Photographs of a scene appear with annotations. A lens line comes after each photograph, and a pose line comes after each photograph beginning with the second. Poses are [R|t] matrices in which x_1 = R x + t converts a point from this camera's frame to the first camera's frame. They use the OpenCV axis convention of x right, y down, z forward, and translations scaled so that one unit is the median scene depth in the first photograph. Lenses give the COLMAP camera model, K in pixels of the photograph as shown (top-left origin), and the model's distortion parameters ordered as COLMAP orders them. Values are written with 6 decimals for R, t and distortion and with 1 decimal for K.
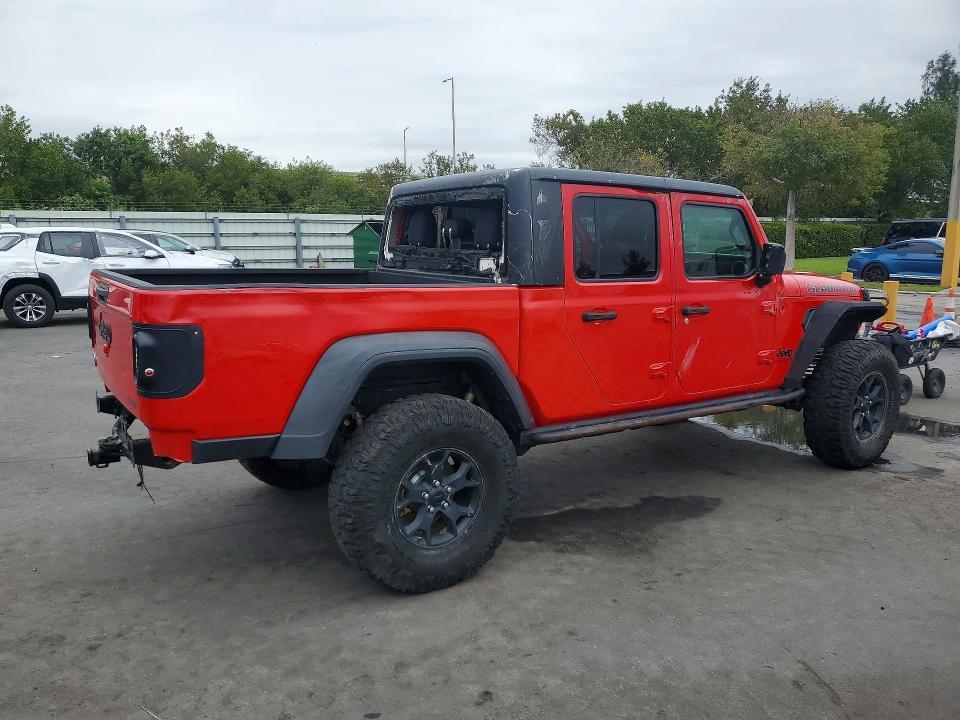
lens RADIAL K [[761.7, 0, 479.8], [0, 761.7, 364.0], [0, 0, 1]] dist [0.015163, 0.003312]
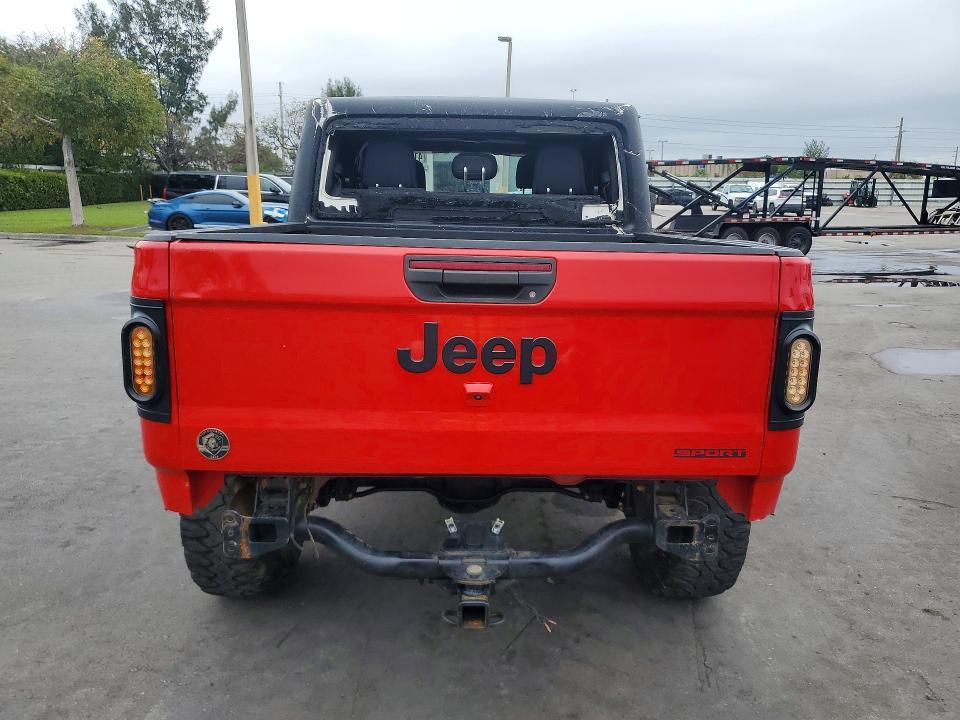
lens RADIAL K [[761.7, 0, 484.6], [0, 761.7, 354.7], [0, 0, 1]] dist [0.015163, 0.003312]
pose [[0.513368, -0.165186, 0.842120, -0.807308], [0.123211, 0.985320, 0.118164, -0.089244], [-0.849277, 0.043097, 0.526185, 0.658654]]
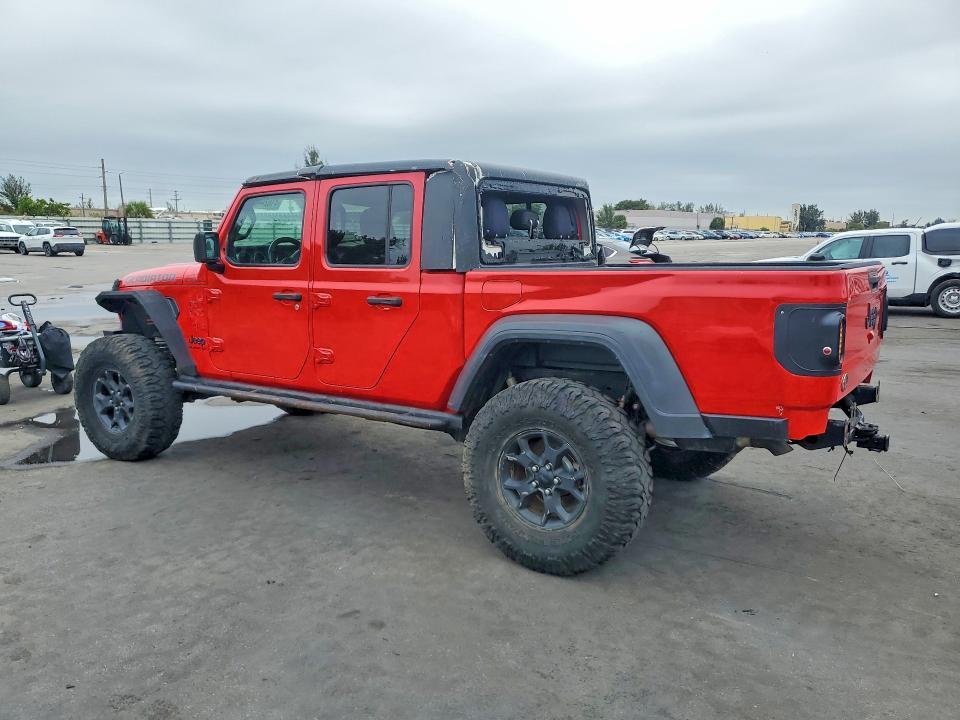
lens RADIAL K [[761.7, 0, 477.8], [0, 761.7, 362.0], [0, 0, 1]] dist [0.015163, 0.003312]
pose [[-0.395056, -0.143742, 0.907342, -1.081273], [0.151045, 0.964077, 0.218495, -0.255925], [-0.906155, 0.223367, -0.359153, 1.650894]]
